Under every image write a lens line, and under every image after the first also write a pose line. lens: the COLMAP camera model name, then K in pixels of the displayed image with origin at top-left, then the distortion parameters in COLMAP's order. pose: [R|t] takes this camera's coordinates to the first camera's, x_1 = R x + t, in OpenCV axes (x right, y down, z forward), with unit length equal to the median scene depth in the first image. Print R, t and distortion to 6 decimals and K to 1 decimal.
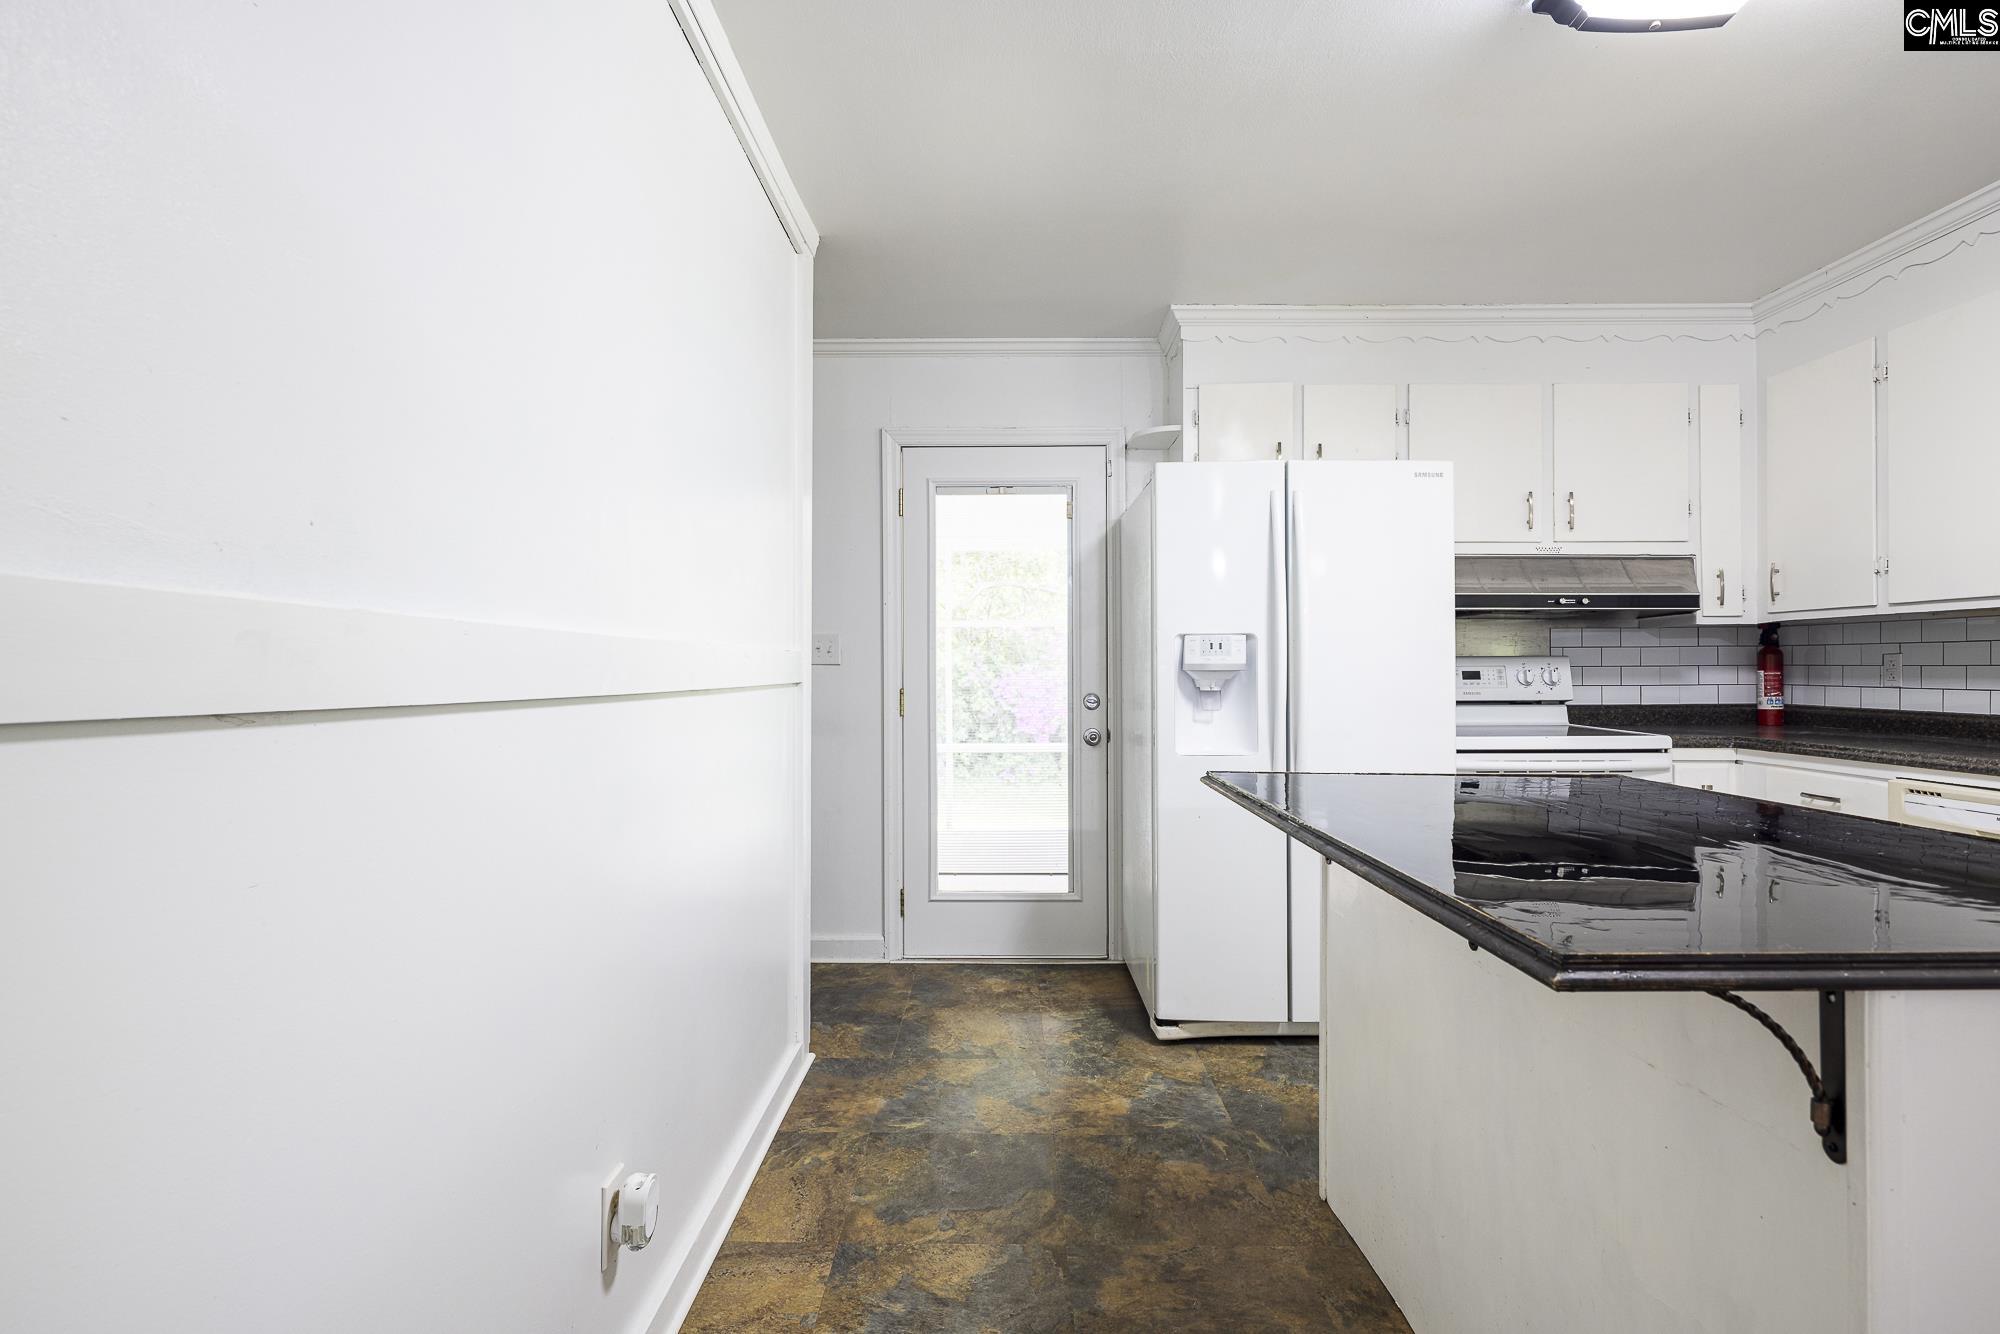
lens RADIAL K [[962.9, 0, 996.9], [0, 962.9, 669.8], [0, 0, 1]] dist [0.001079, -0.002316]
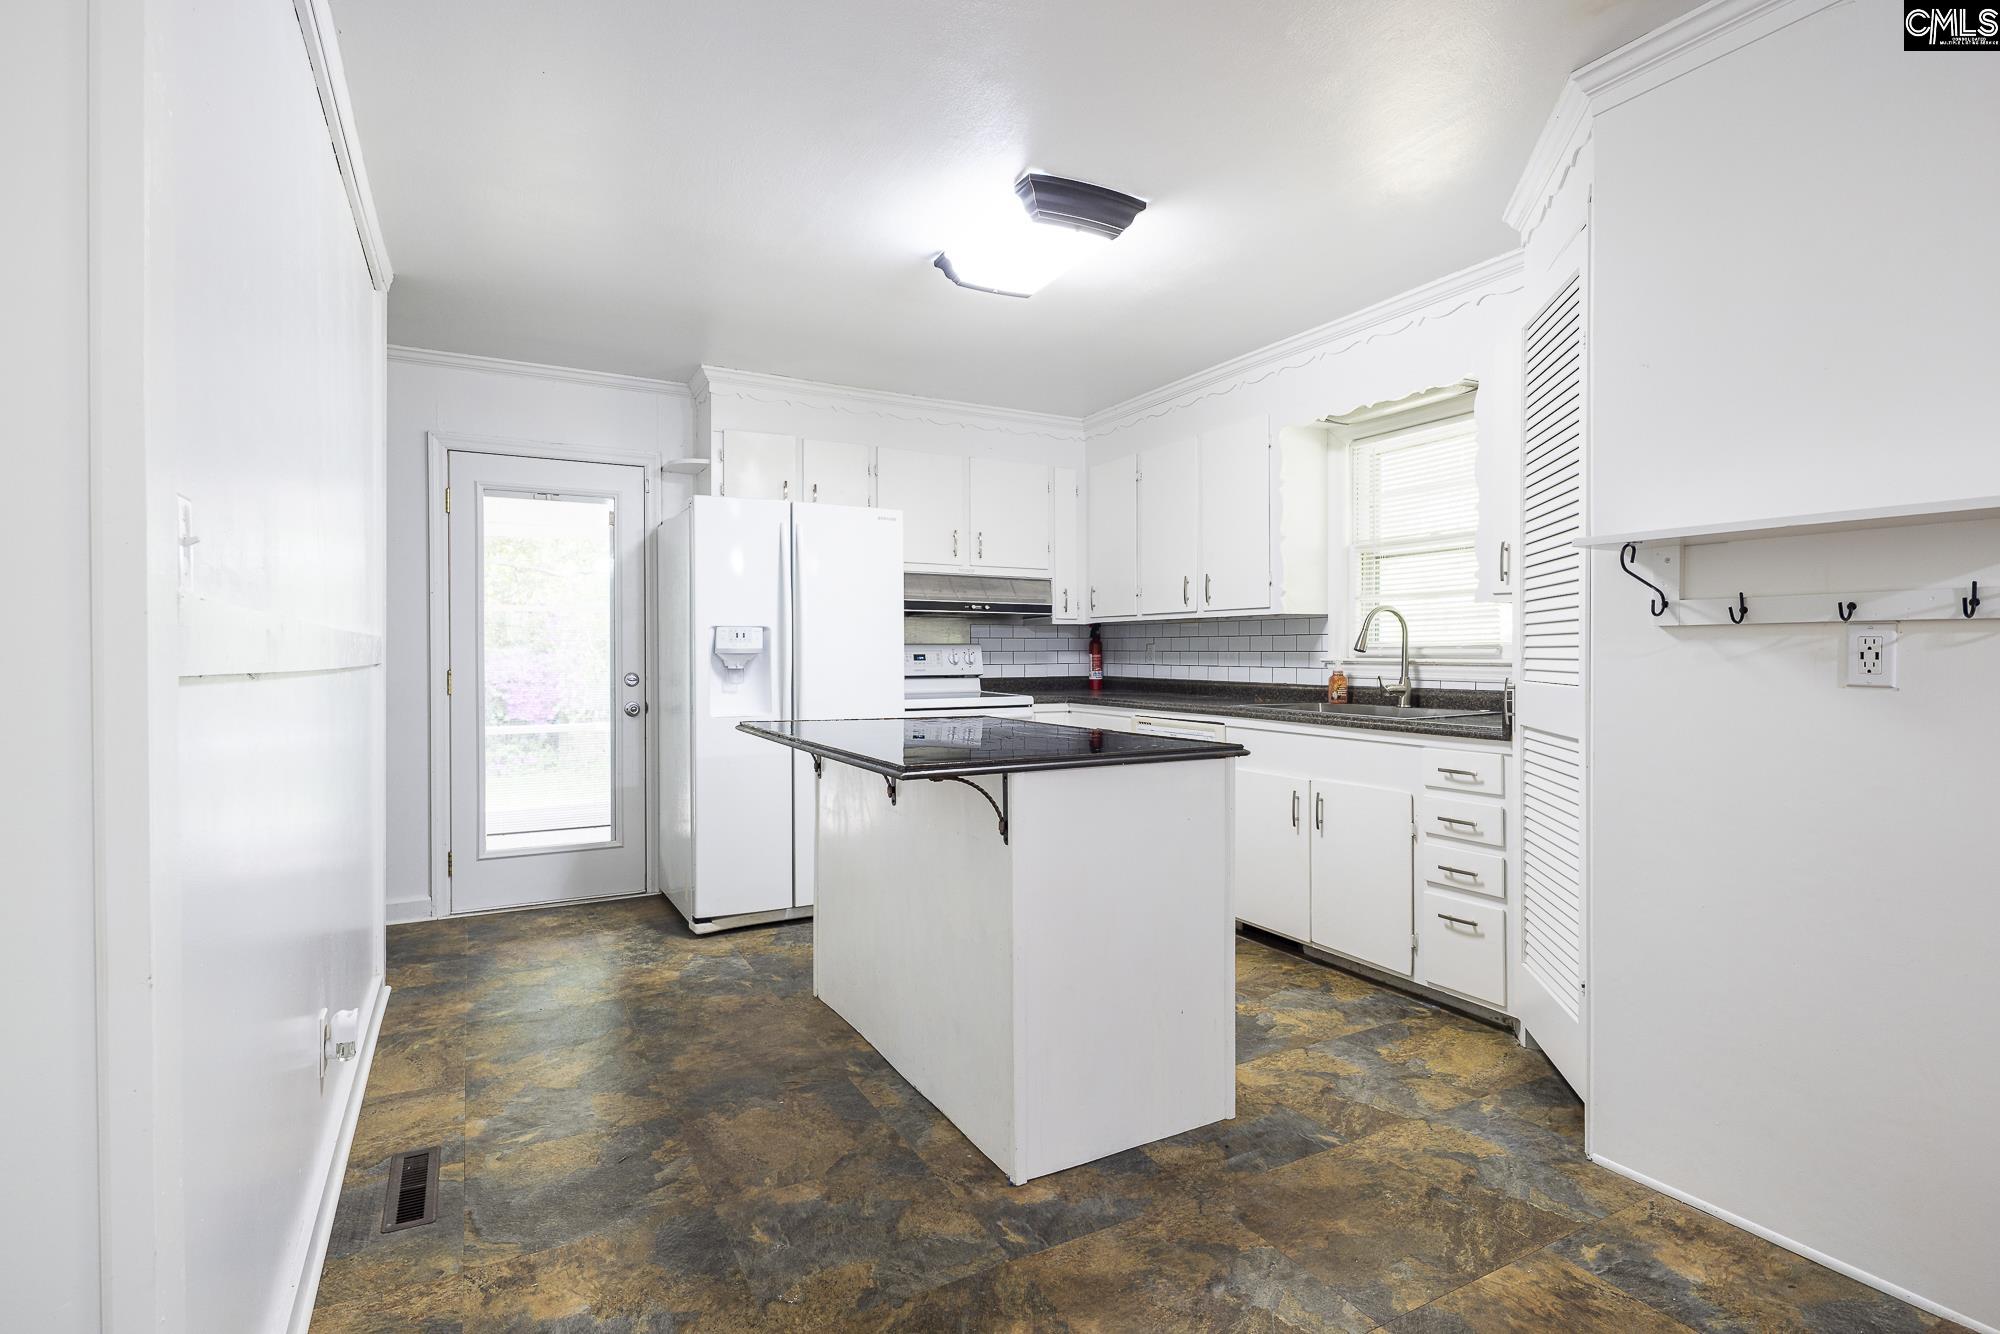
lens RADIAL K [[962.9, 0, 990.5], [0, 962.9, 659.3], [0, 0, 1]] dist [0.001079, -0.002316]
pose [[0.877336, -0.001525, 0.479874, -0.098040], [-0.001113, 0.999986, 0.005212, 0.001363], [-0.479876, -0.005107, 0.877322, -0.306758]]
